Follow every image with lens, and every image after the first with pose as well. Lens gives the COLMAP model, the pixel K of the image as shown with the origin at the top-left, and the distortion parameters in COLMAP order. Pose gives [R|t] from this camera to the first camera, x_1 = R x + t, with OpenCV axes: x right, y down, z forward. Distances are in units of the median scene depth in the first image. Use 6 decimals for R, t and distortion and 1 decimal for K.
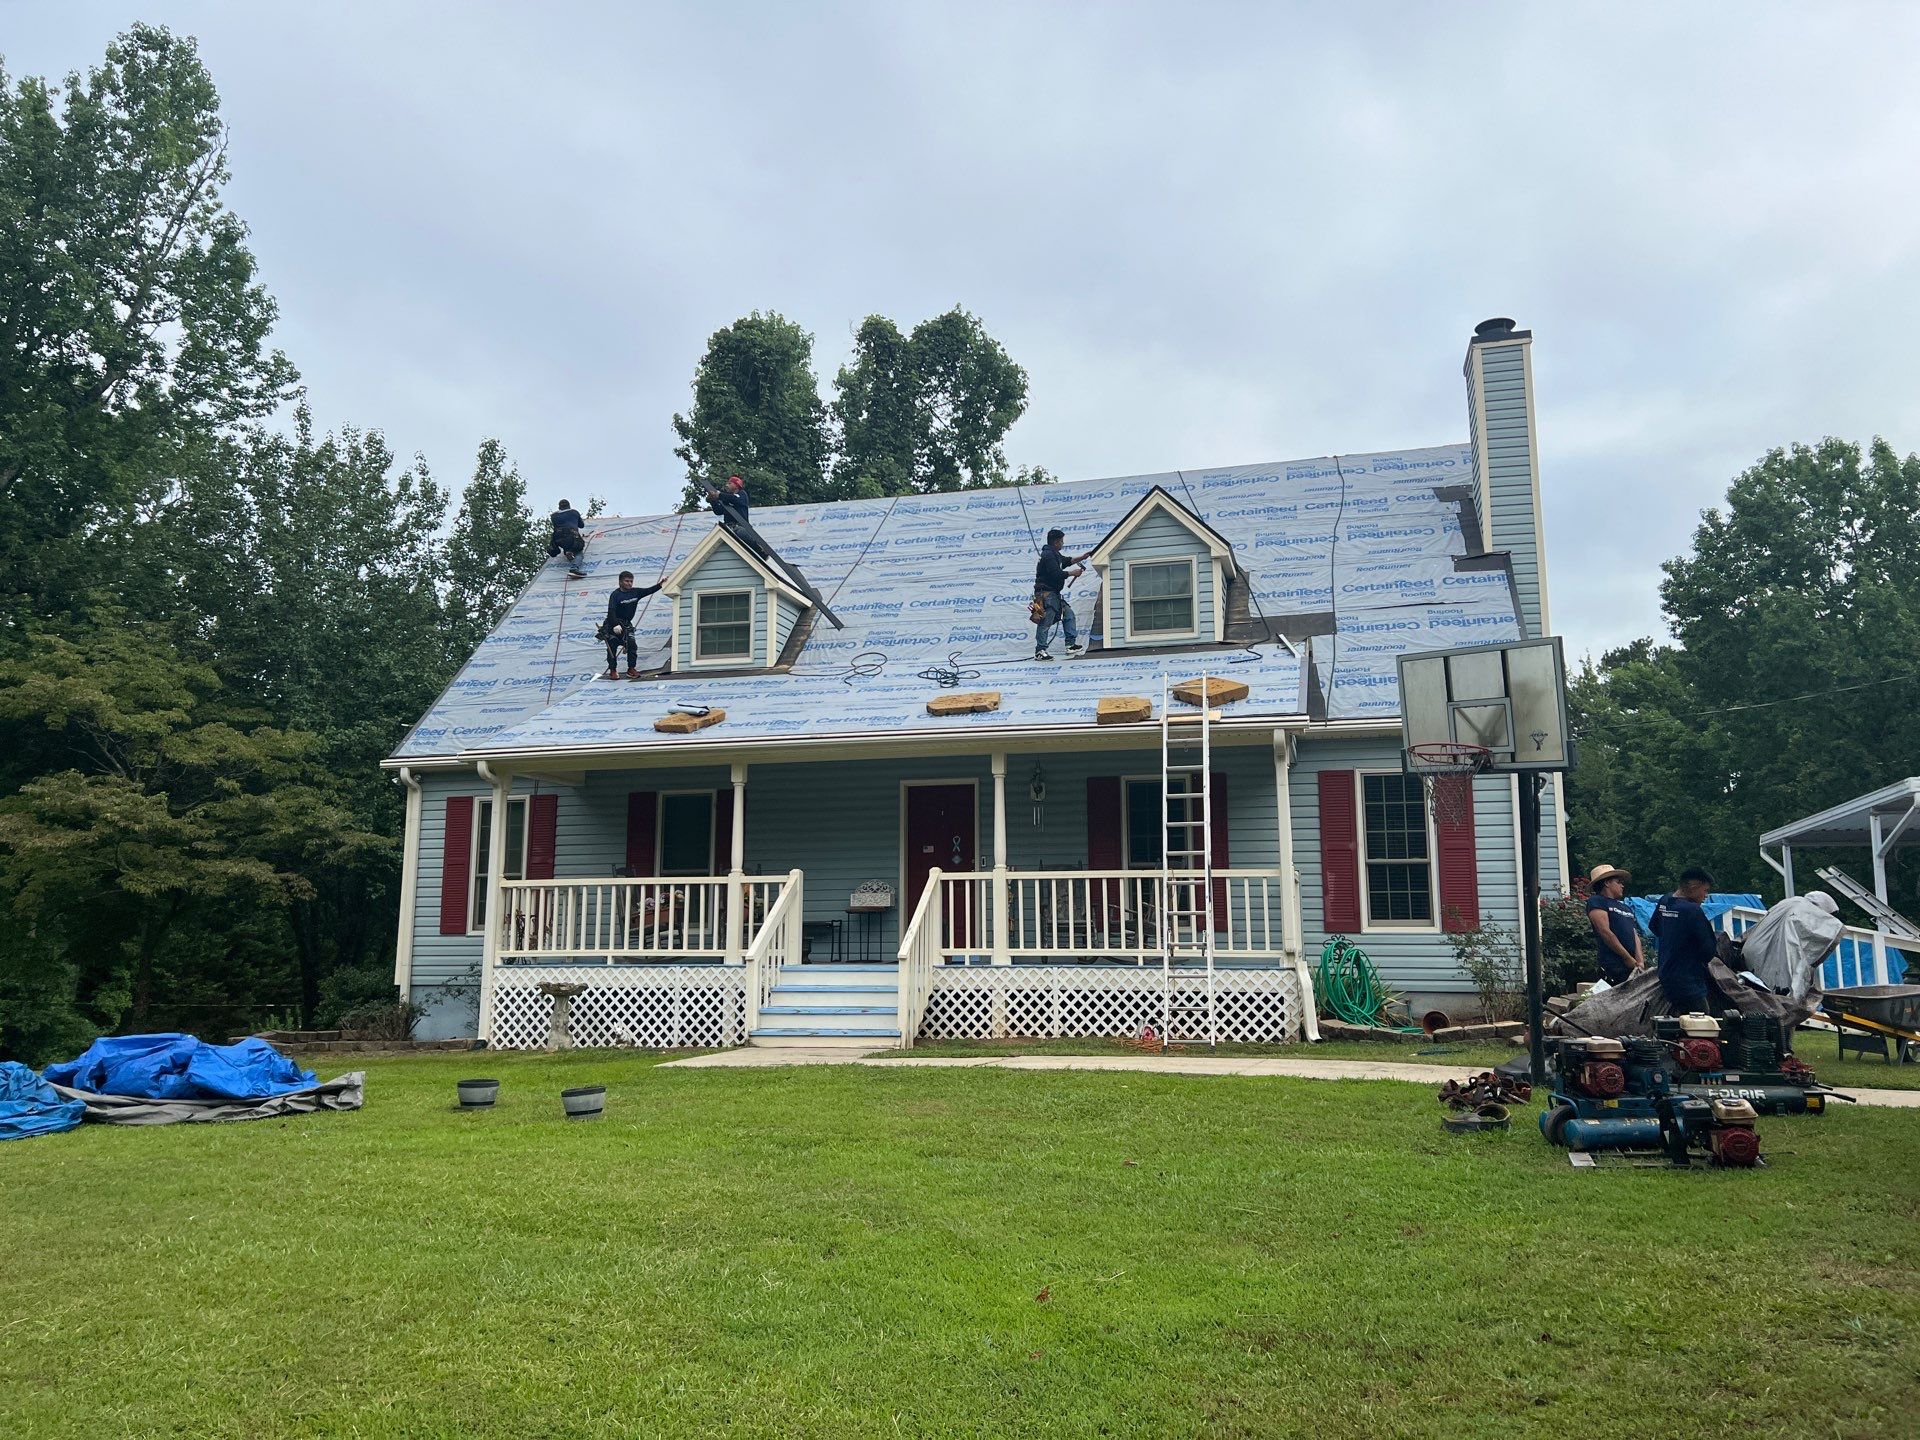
lens RADIAL K [[1436.5, 0, 958.0], [0, 1436.5, 649.0], [0, 0, 1]] dist [0.110636, -0.266272]
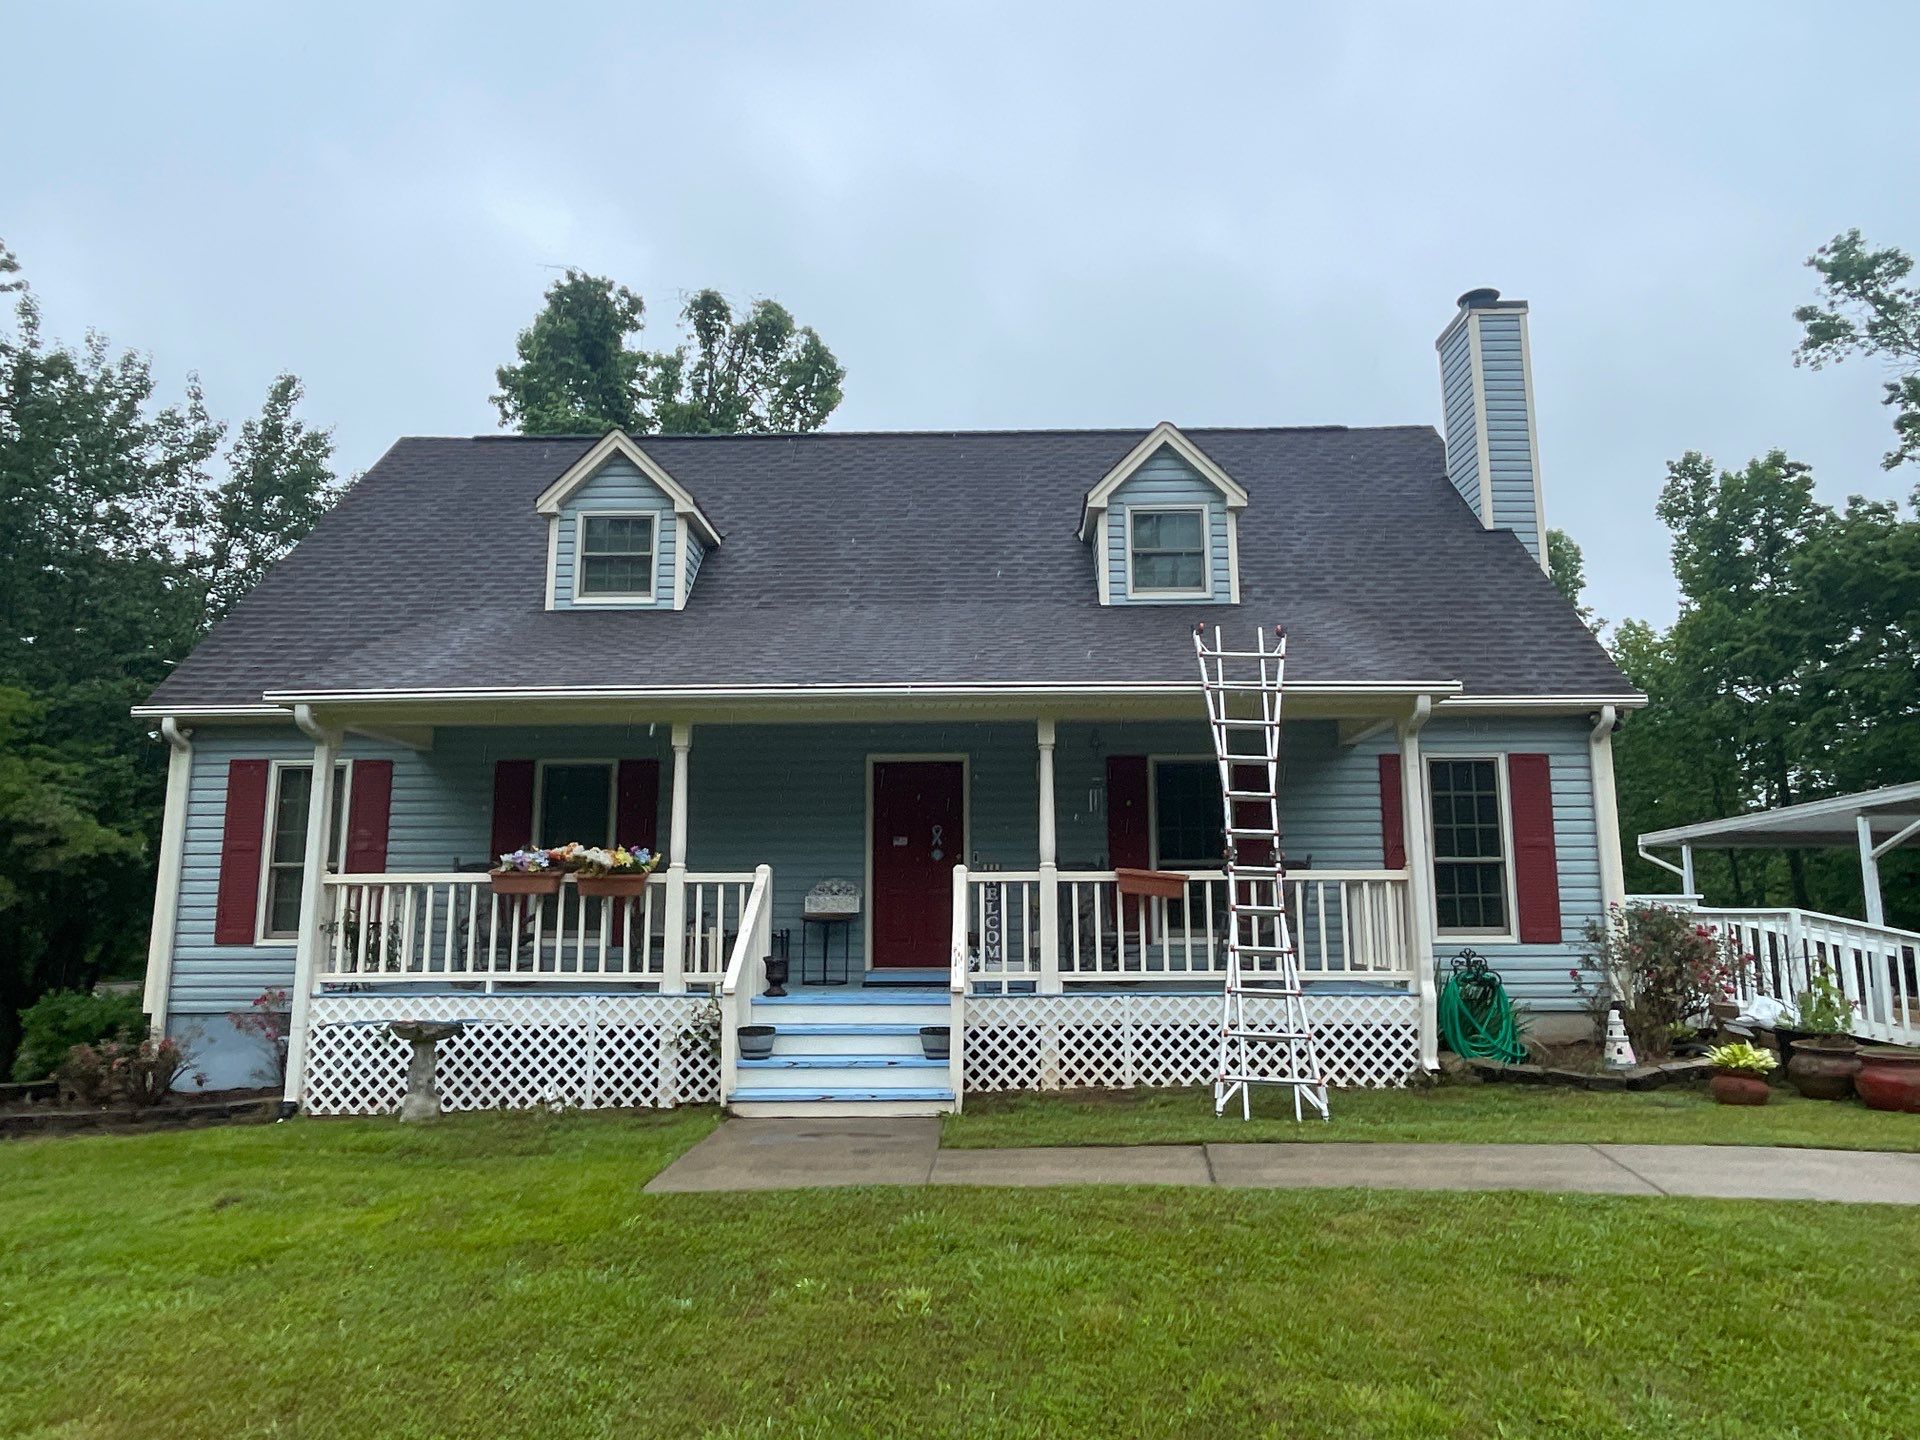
lens RADIAL K [[1211.9, 0, 960.1], [0, 1211.9, 688.9], [0, 0, 1]] dist [-0.007654, -0.000742]
pose [[0.969638, 0.042999, 0.240736, -0.165837], [-0.046447, 0.998883, 0.008665, 0.051335], [-0.240095, -0.019584, 0.970552, 0.366968]]
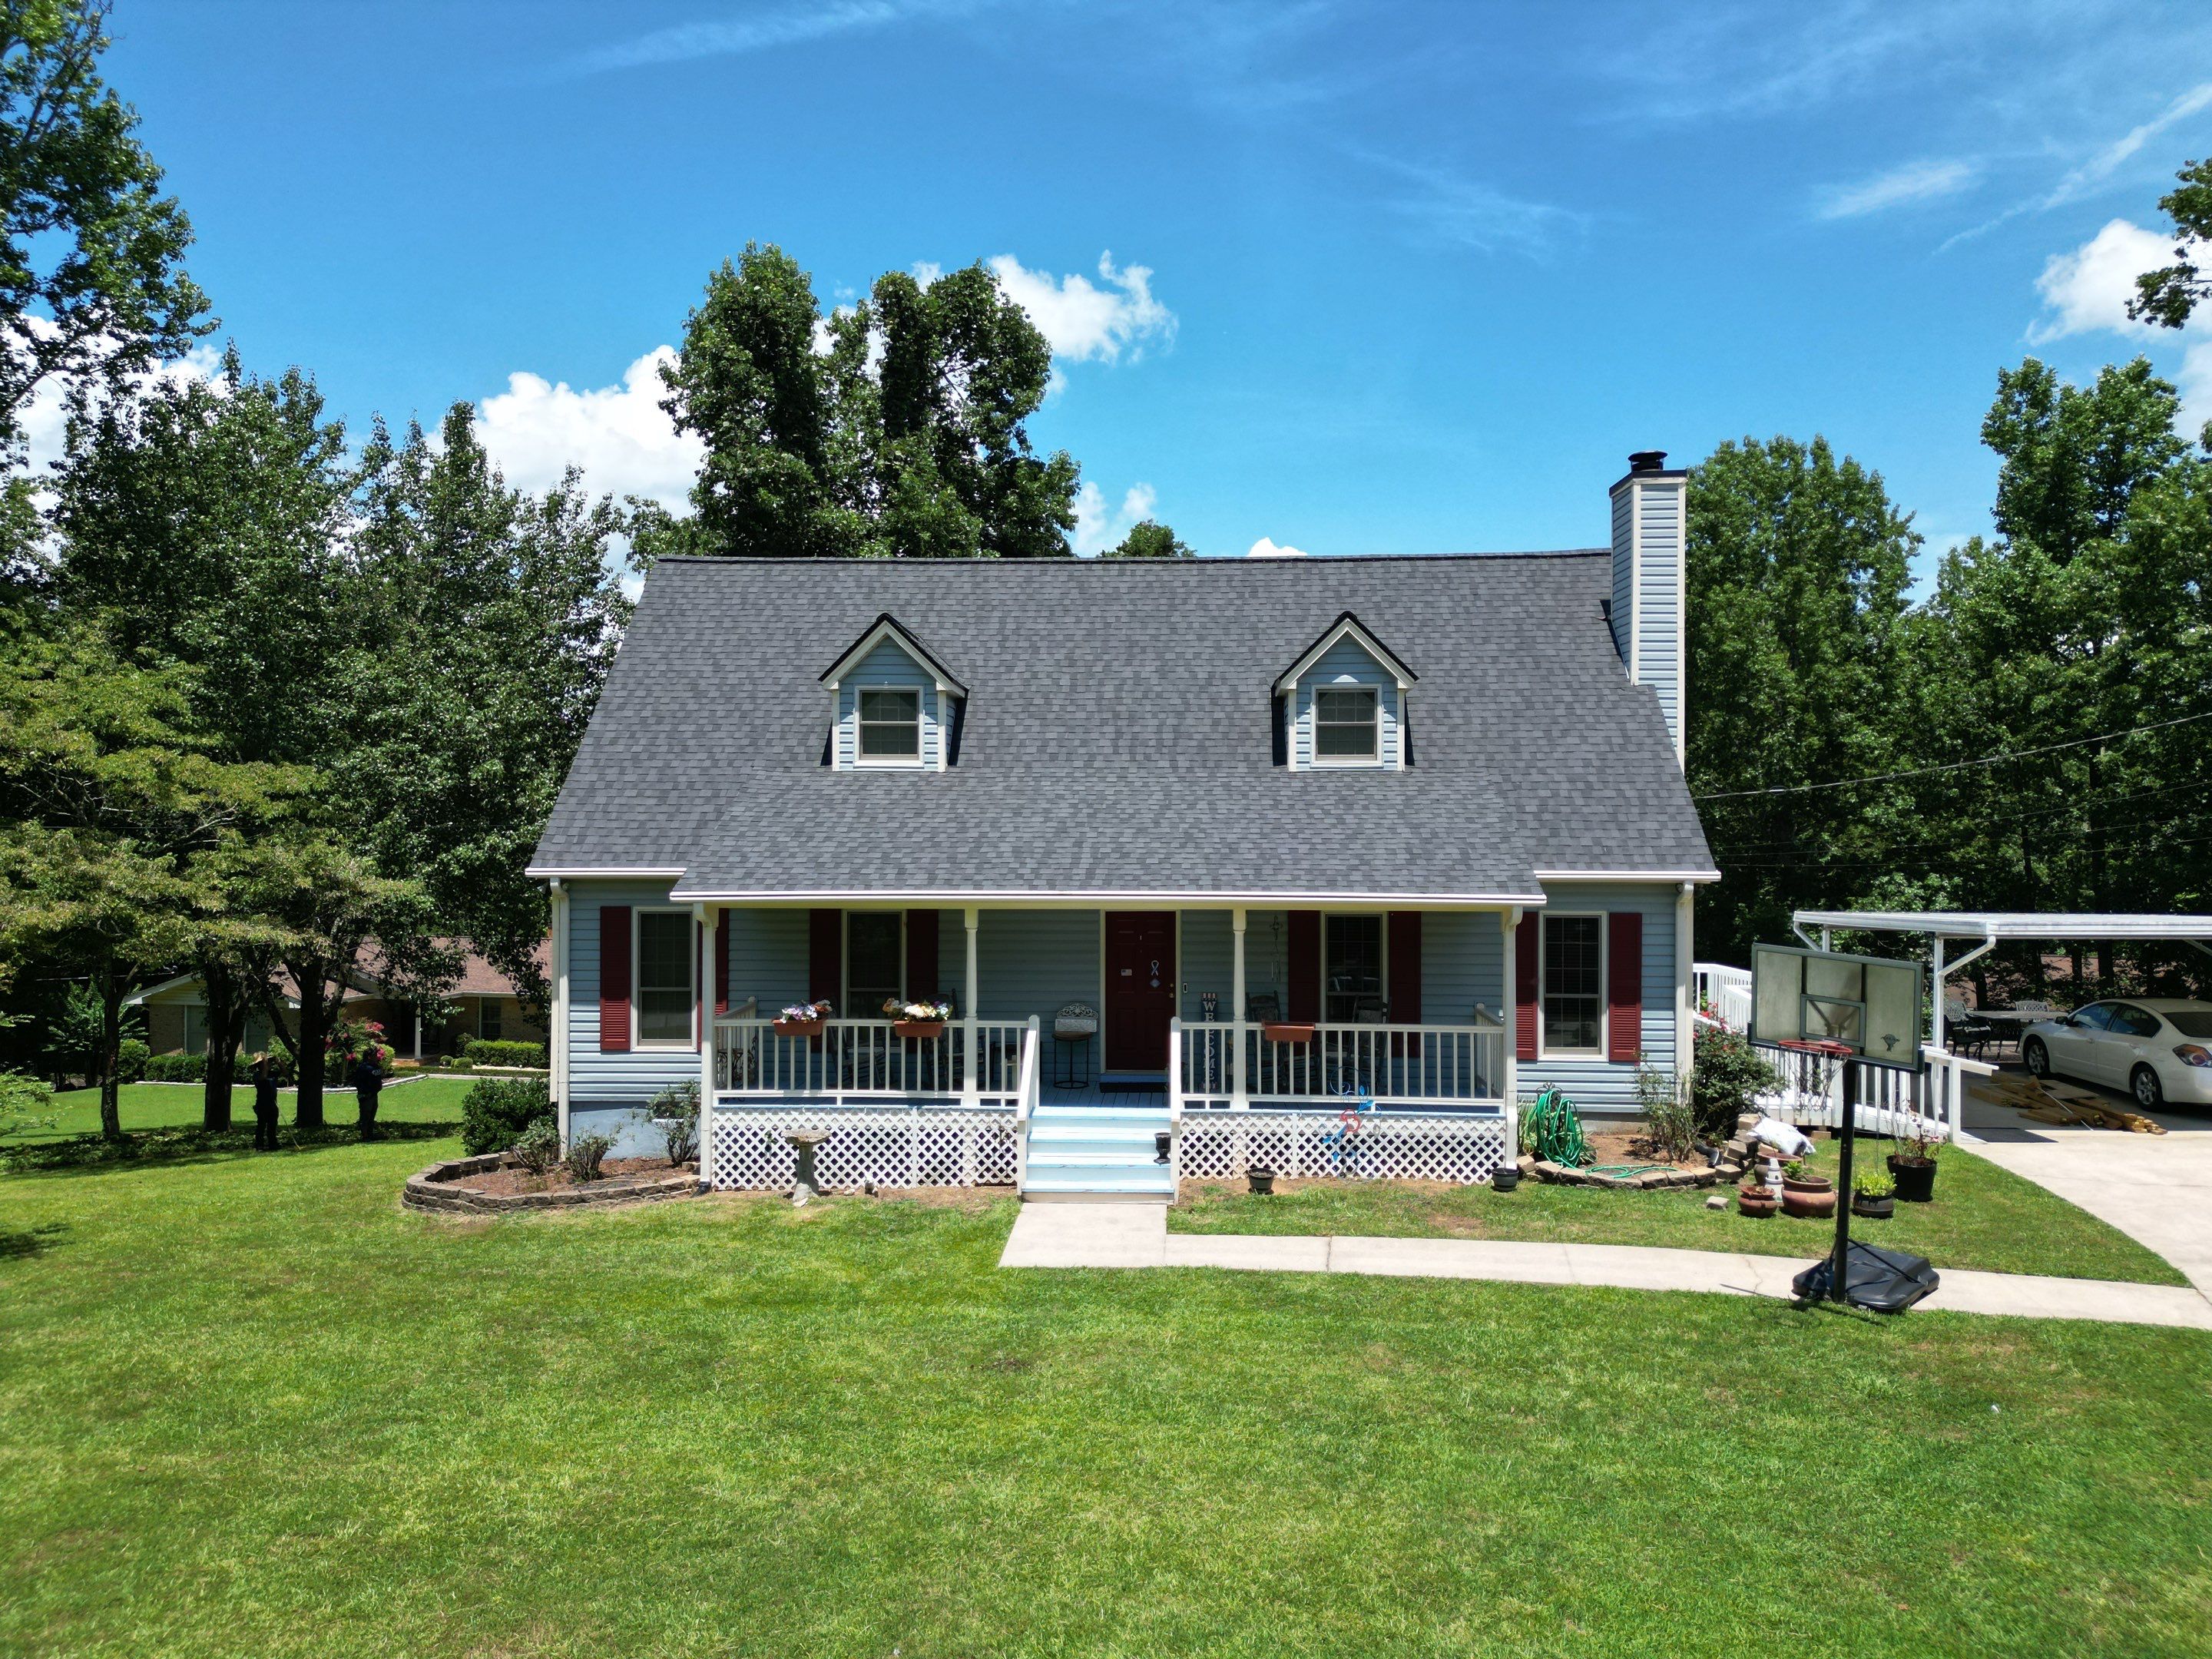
lens RADIAL K [[1542.5, 0, 1110.0], [0, 1542.5, 757.4], [0, 0, 1]] dist [0.094167, -0.100940]
pose [[0.976418, 0.010367, 0.215641, -0.293902], [-0.045253, 0.986485, 0.157480, -0.200723], [-0.211094, -0.163525, 0.963690, -0.041011]]
